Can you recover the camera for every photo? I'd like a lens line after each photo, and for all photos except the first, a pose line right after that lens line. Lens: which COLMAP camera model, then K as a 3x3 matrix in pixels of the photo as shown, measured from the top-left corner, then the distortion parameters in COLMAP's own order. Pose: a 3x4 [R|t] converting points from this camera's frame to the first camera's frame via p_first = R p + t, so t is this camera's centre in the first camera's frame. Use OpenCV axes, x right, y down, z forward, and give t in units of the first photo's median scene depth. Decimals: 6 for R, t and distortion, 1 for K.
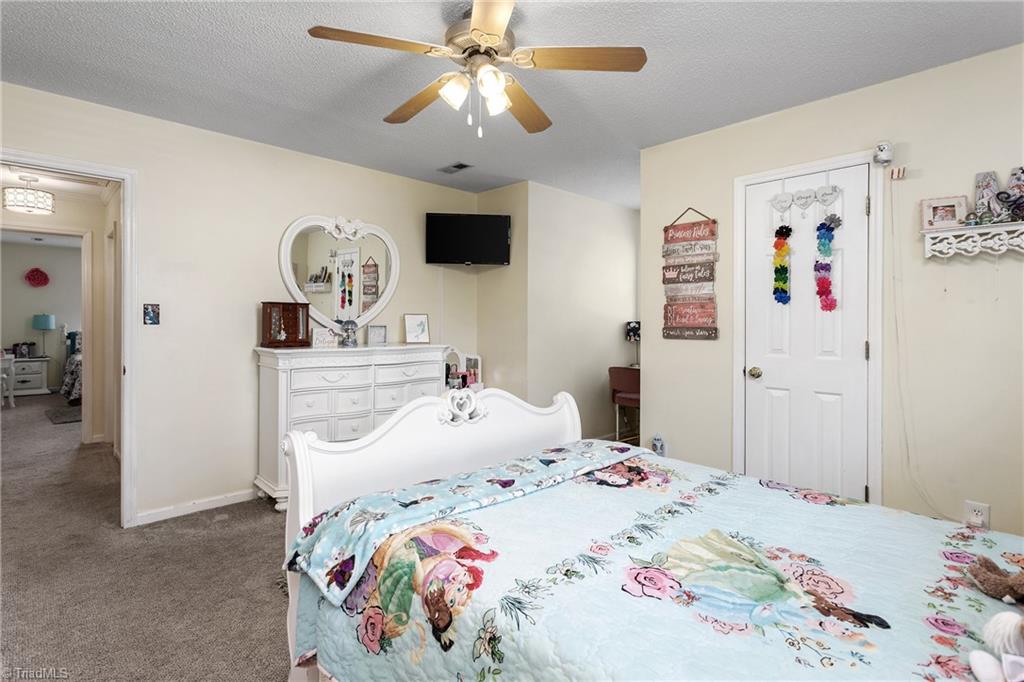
lens RADIAL K [[488.7, 0, 510.9], [0, 488.7, 326.2], [0, 0, 1]] dist [-0.000518, -0.000371]
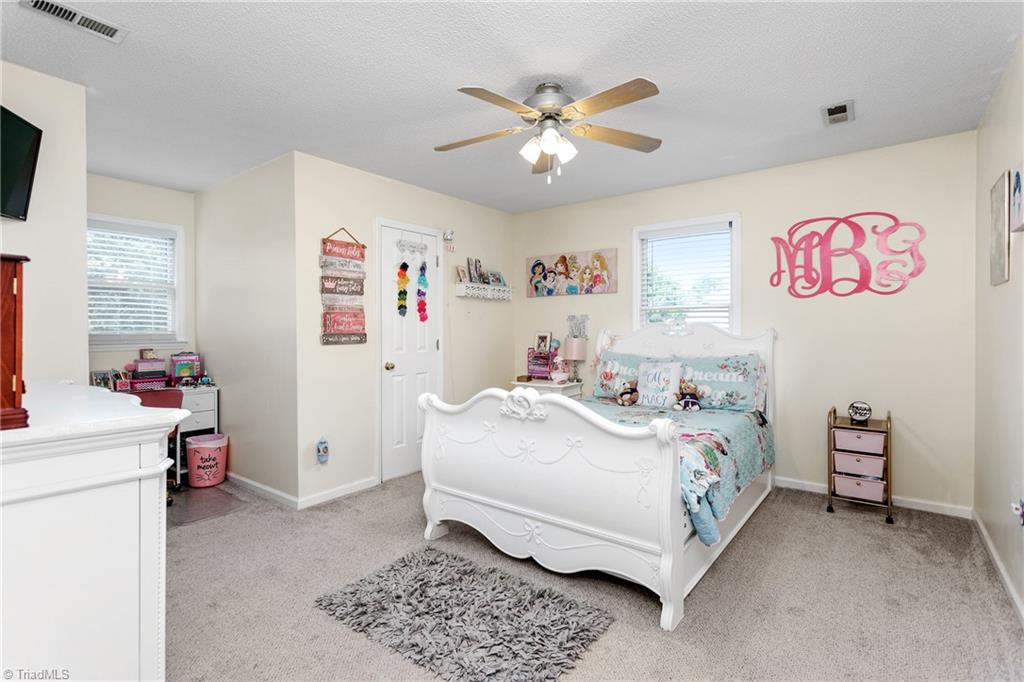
lens RADIAL K [[488.7, 0, 510.9], [0, 488.7, 326.2], [0, 0, 1]] dist [-0.000518, -0.000371]
pose [[-0.137669, -0.001061, 0.990478, -0.814533], [0.015956, 0.999867, 0.003288, -0.013017], [-0.990350, 0.016256, -0.137633, 0.781217]]
